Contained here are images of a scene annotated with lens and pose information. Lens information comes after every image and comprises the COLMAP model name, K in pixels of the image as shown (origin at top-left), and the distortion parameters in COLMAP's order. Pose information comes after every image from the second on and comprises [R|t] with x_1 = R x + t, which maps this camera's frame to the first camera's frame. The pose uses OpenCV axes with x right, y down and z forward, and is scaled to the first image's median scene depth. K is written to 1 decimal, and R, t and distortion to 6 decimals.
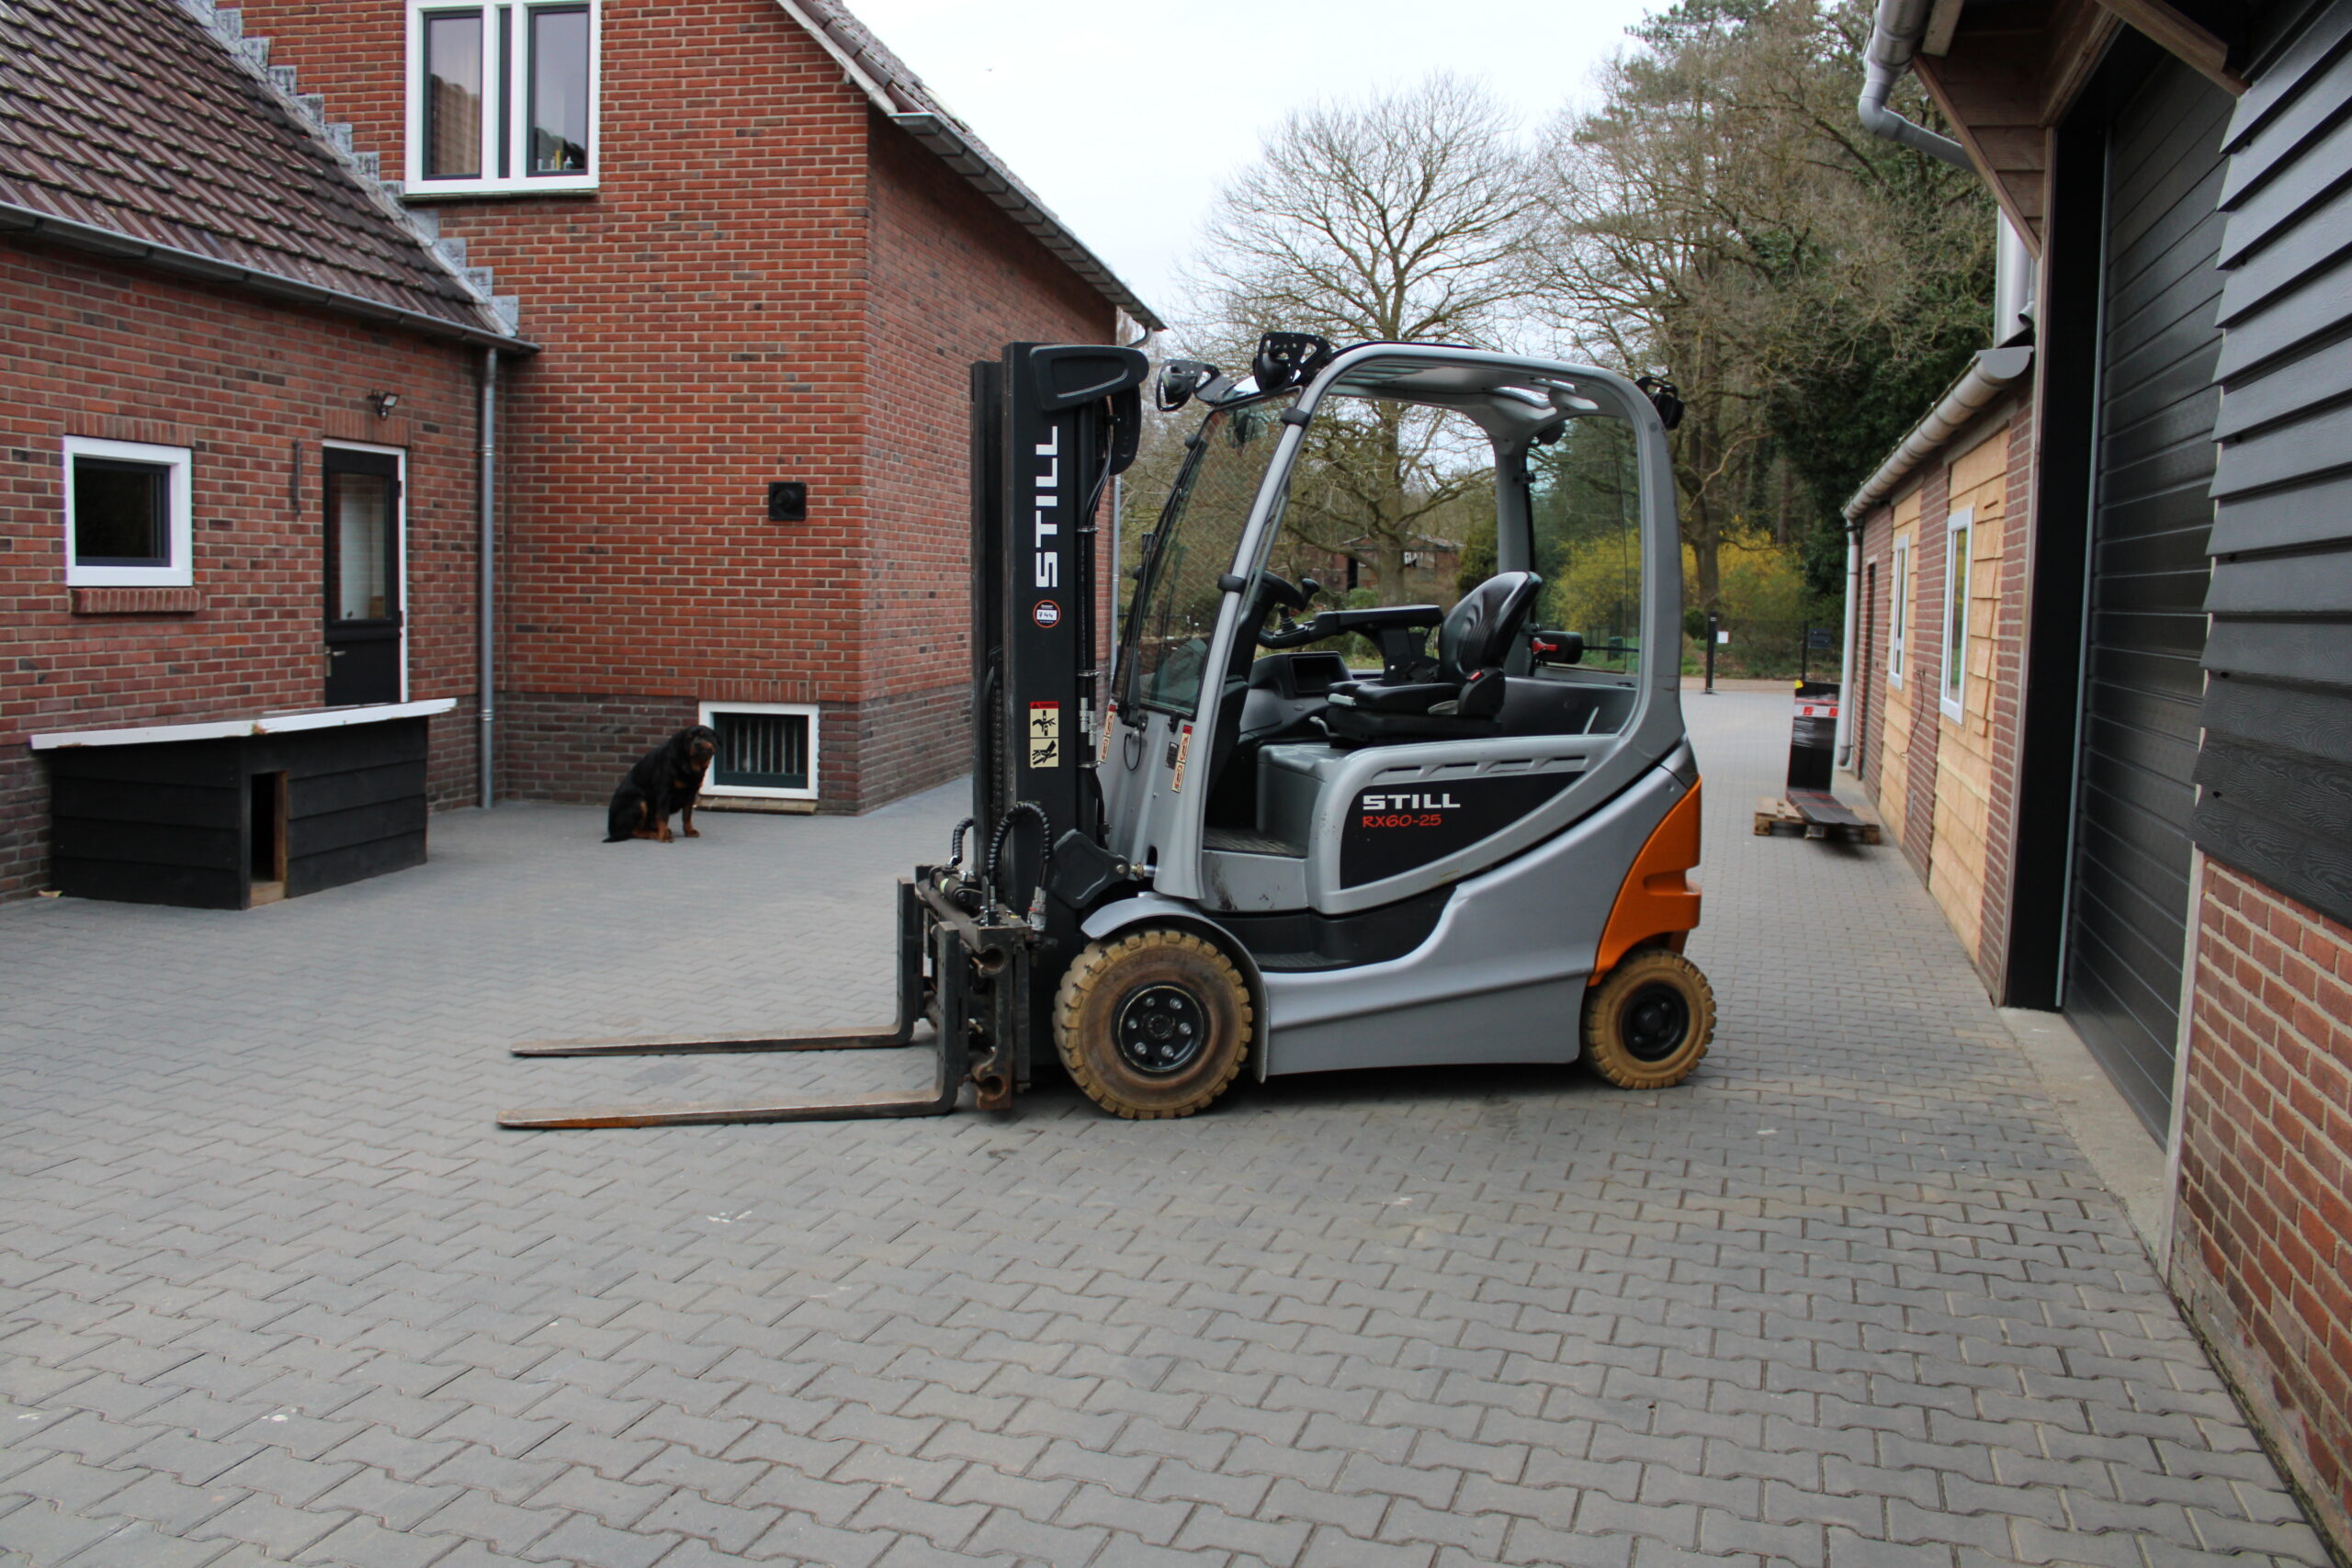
lens RADIAL K [[1952.8, 0, 1180.5], [0, 1952.8, 771.1], [0, 0, 1]] dist [-0.160119, 0.140977]
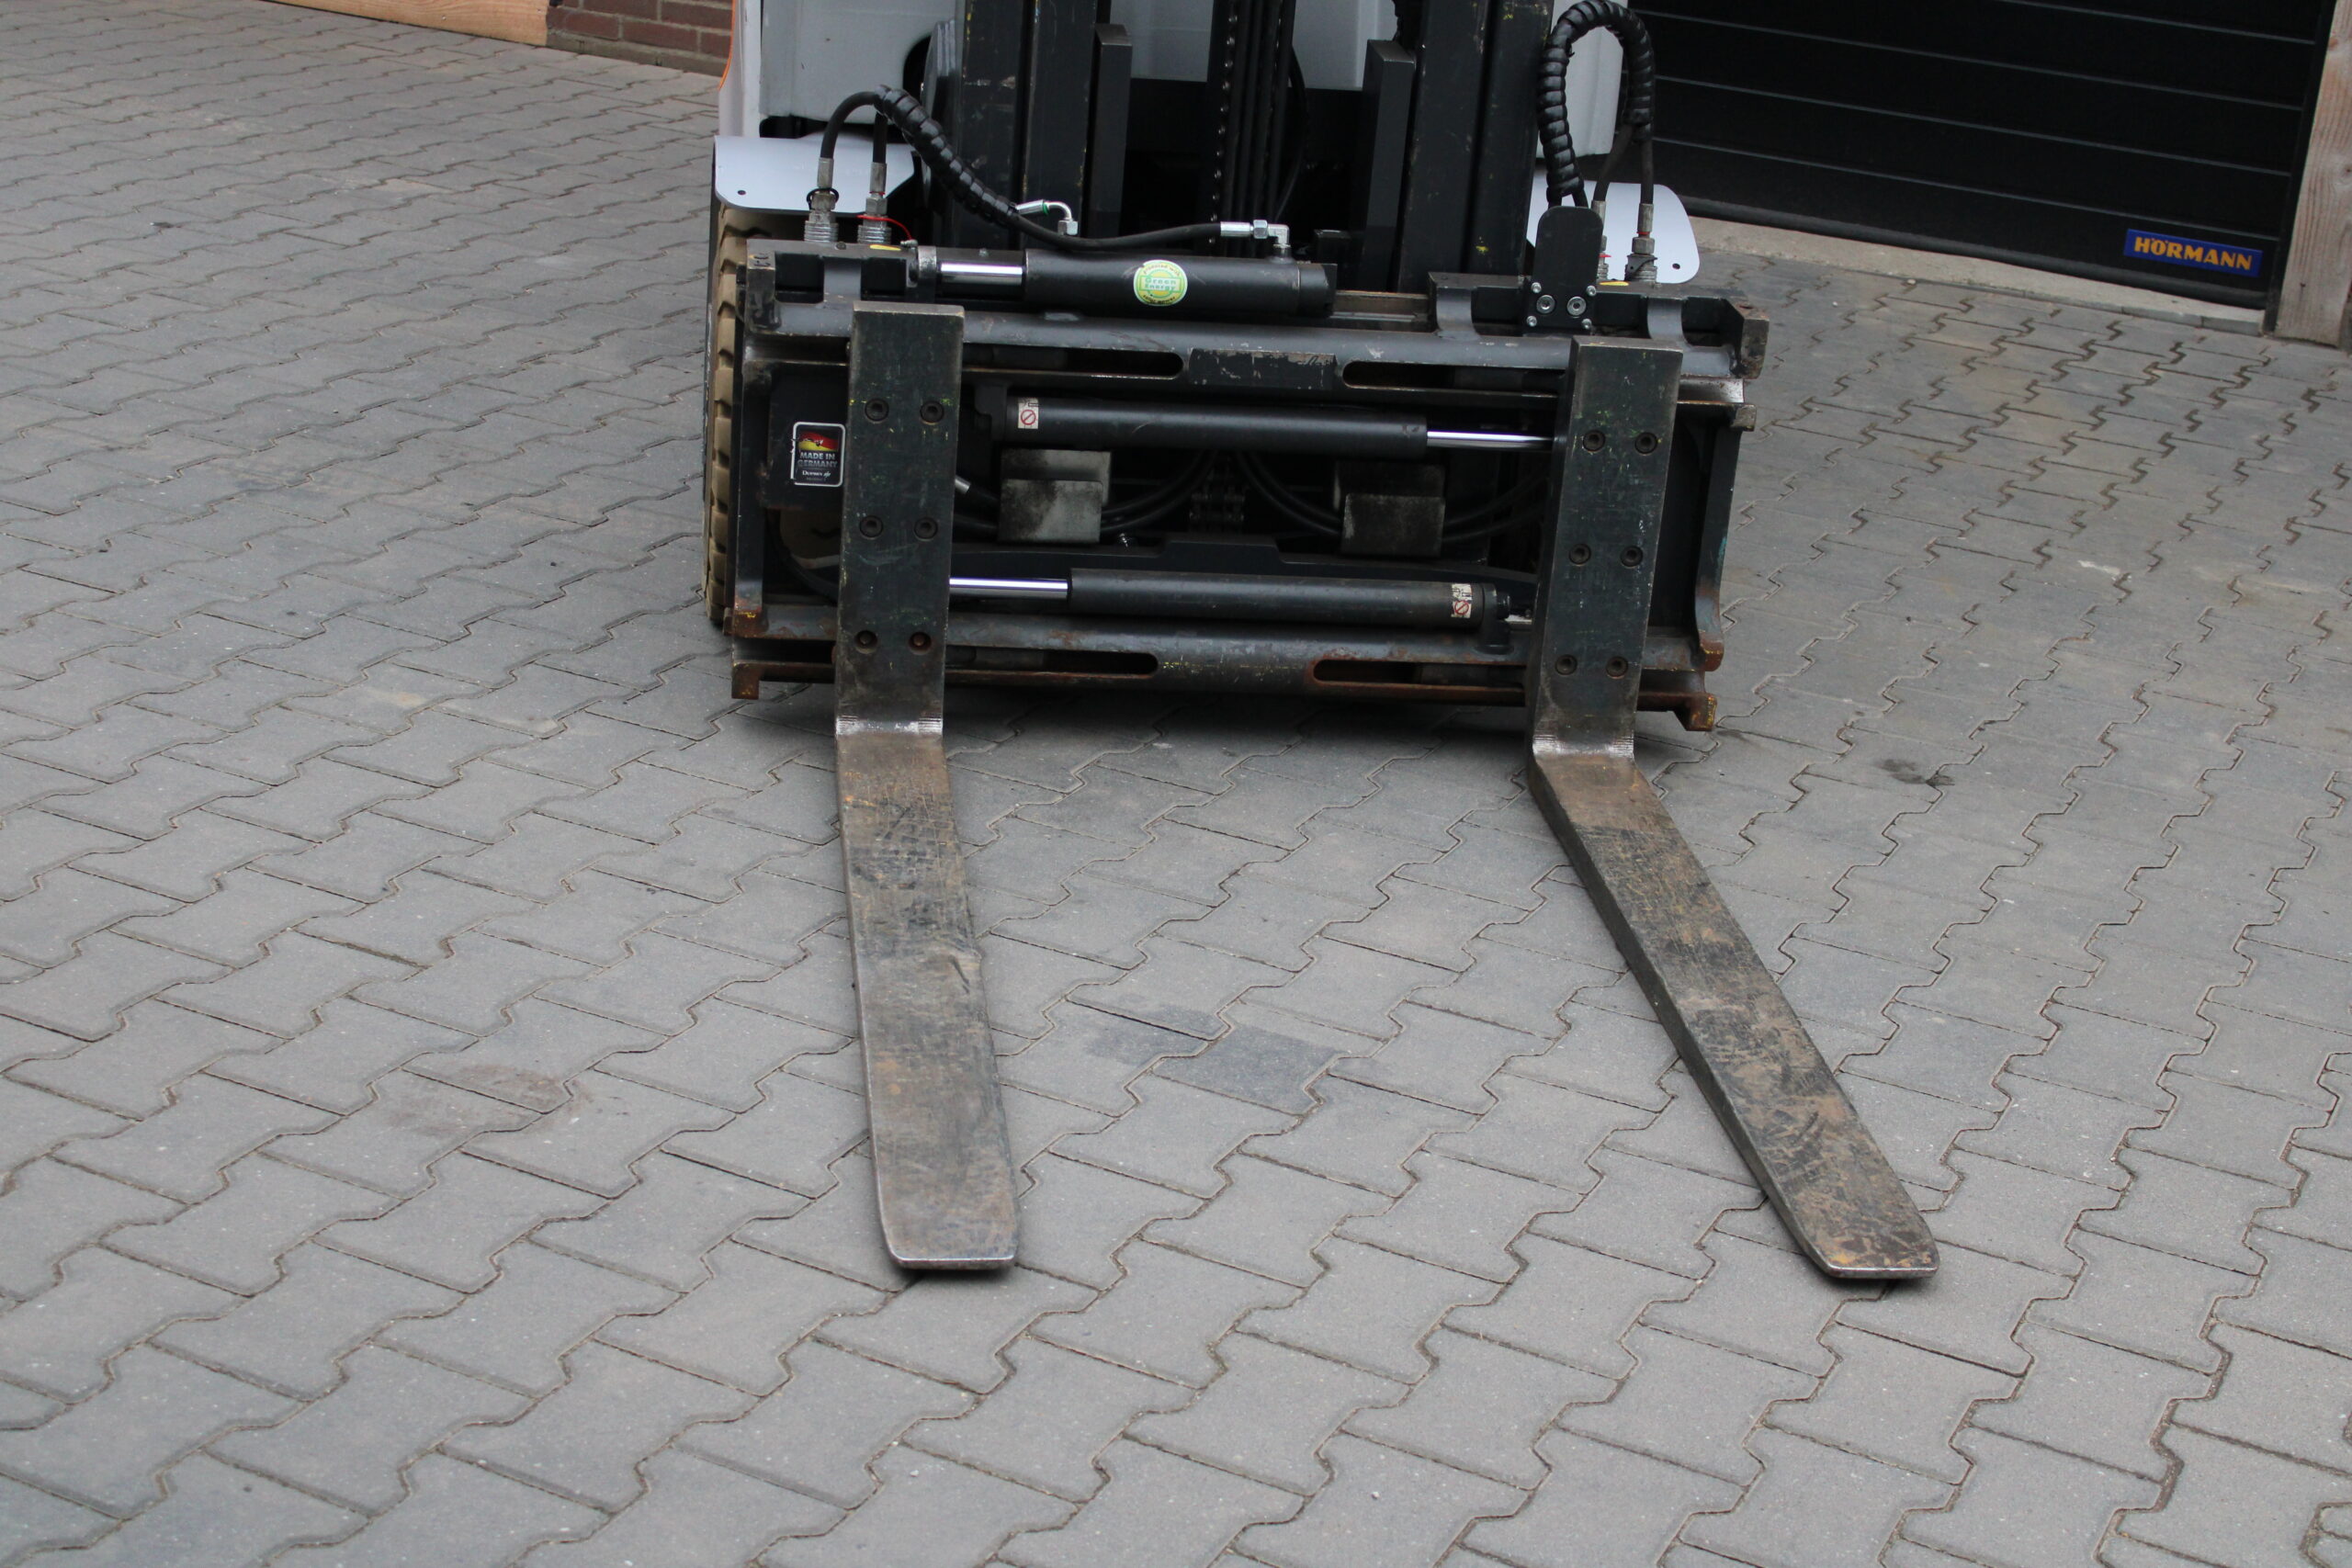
lens RADIAL K [[3661.9, 0, 1186.6], [0, 3661.9, 779.1], [0, 0, 1]] dist [-0.023973, 0.140368]
pose [[0.170692, -0.364860, 0.915282, -0.784012], [0.027117, 0.930302, 0.365791, -0.105356], [-0.984951, -0.037618, 0.168689, 0.877238]]
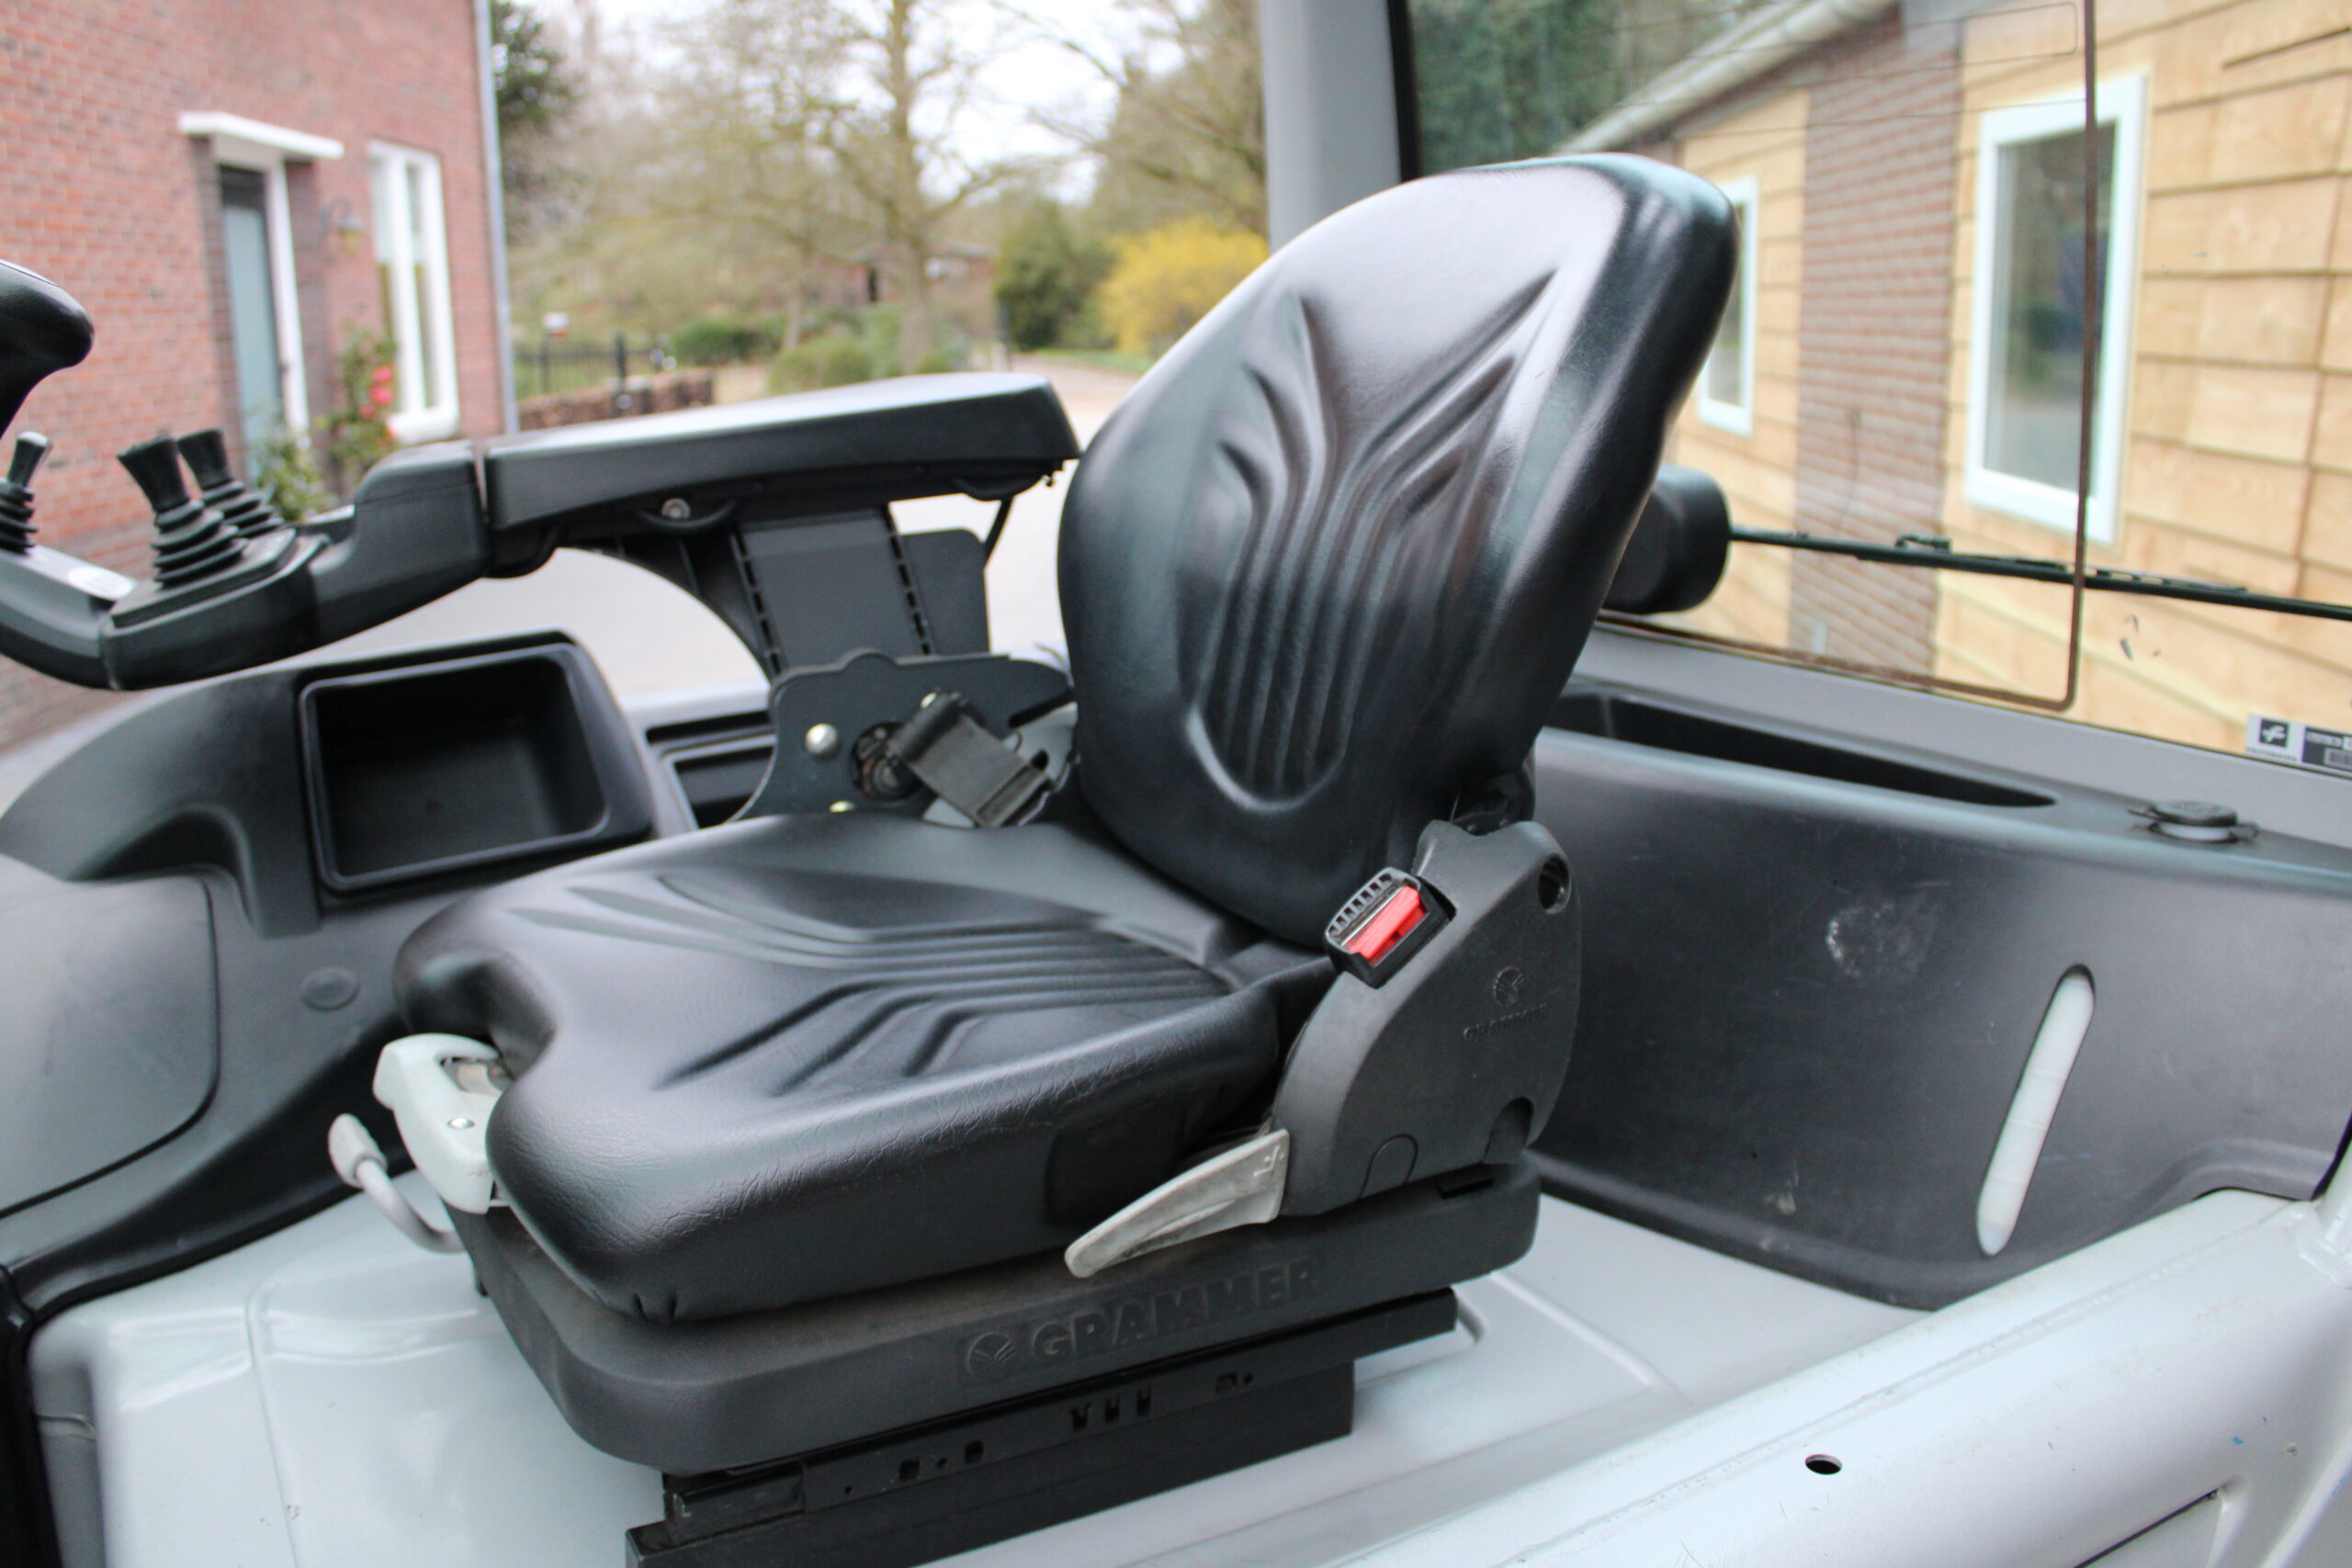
lens RADIAL K [[2055.7, 0, 1176.0], [0, 2055.7, 784.0], [0, 0, 1]] dist [-0.158782, 0.125523]
pose [[0.973112, -0.090170, 0.211949, 0.107839], [0.059994, 0.987651, 0.144730, -0.079939], [-0.222381, -0.128123, 0.966505, 0.866594]]
